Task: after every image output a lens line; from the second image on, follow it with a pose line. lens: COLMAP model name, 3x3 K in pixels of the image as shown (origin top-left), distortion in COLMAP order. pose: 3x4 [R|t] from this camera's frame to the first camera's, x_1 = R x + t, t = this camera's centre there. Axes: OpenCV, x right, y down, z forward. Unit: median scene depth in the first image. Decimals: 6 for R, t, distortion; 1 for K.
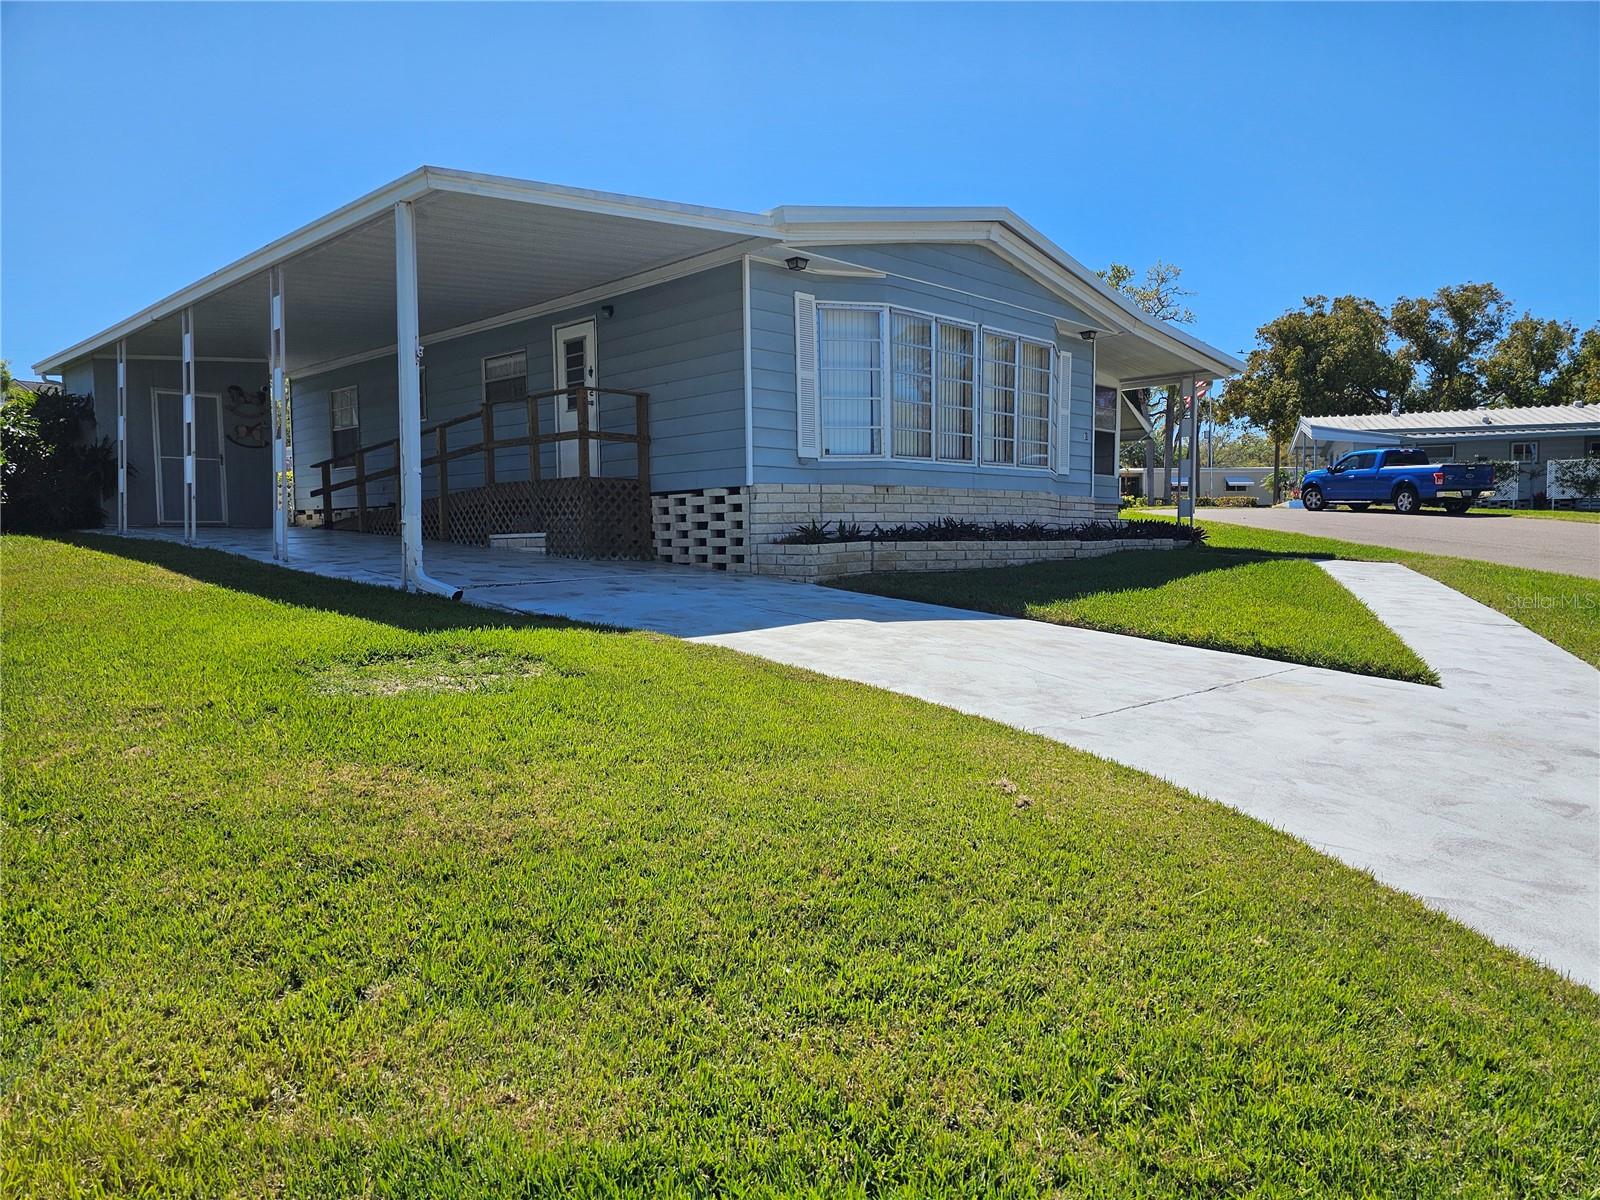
lens RADIAL K [[1071.8, 0, 809.3], [0, 1071.8, 615.5], [0, 0, 1]] dist [0.017576, -0.013909]
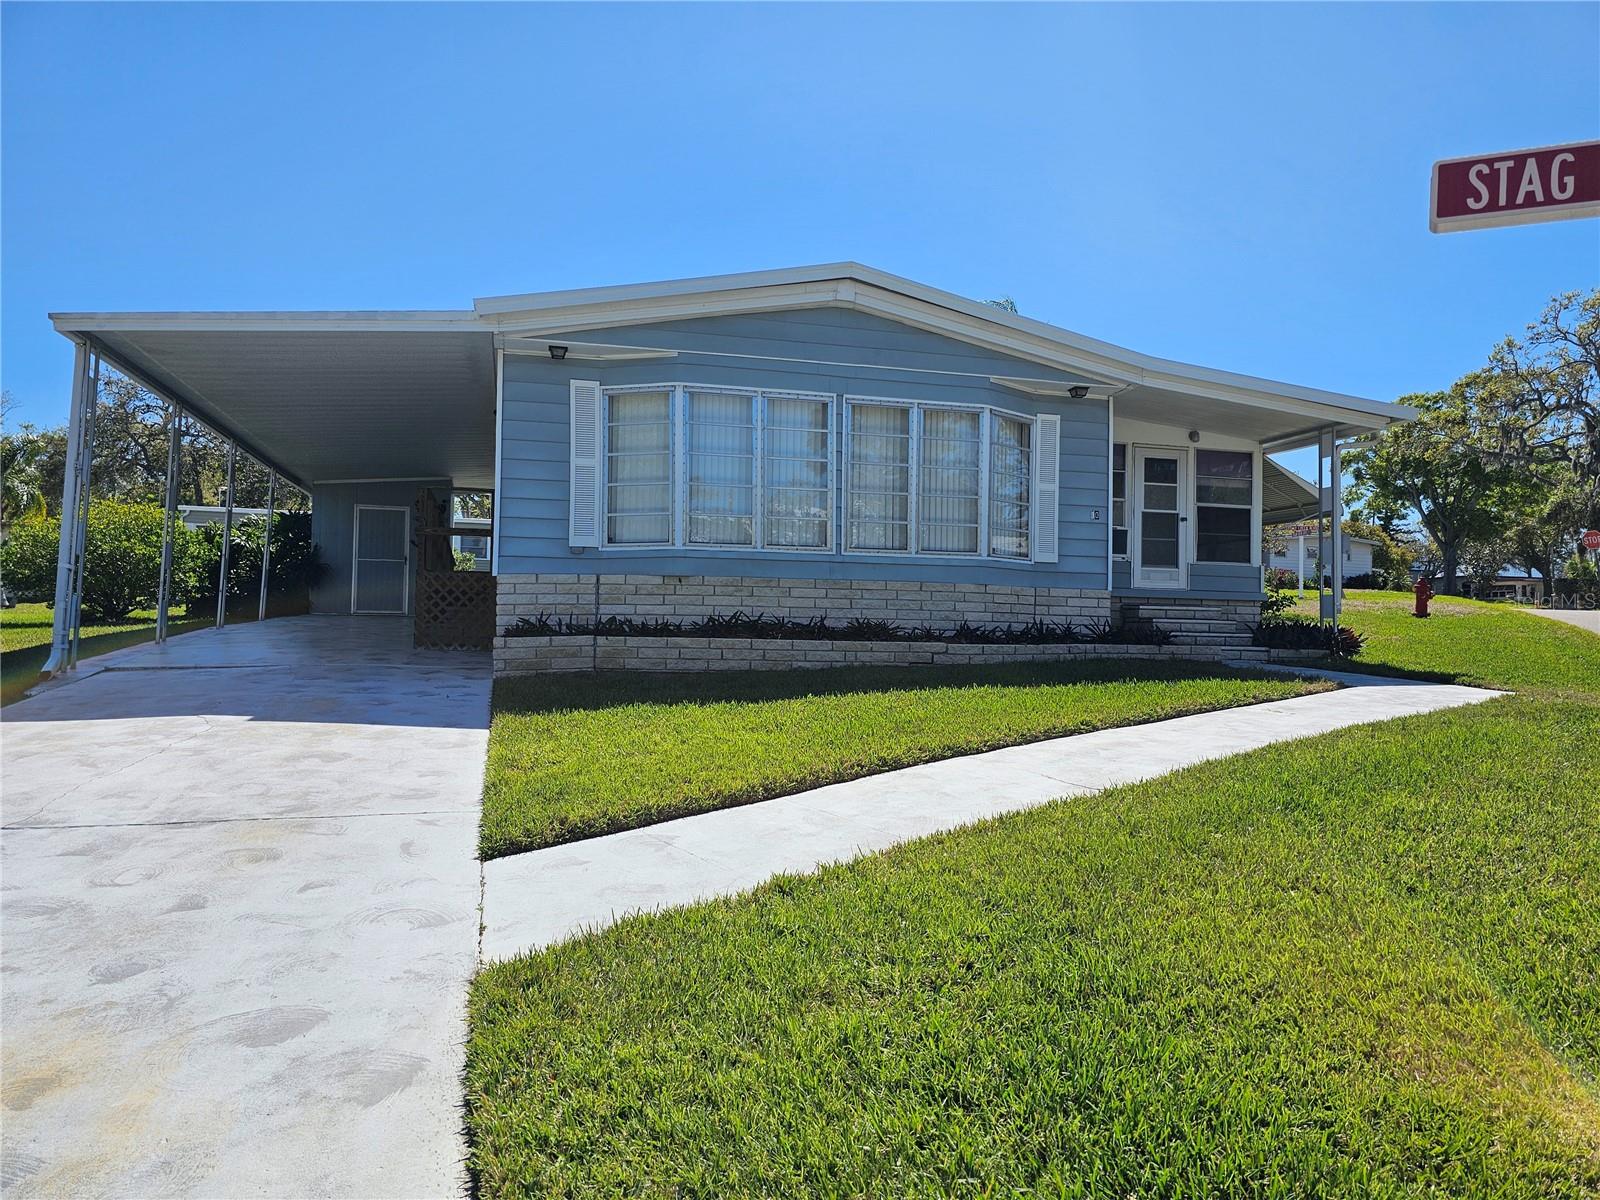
lens RADIAL K [[1071.8, 0, 802.8], [0, 1071.8, 592.8], [0, 0, 1]] dist [0.017576, -0.013909]
pose [[0.863503, 0.000636, -0.504343, 0.602390], [-0.057870, 0.993519, -0.097829, -0.023014], [0.501013, 0.113662, 0.857944, 0.262138]]
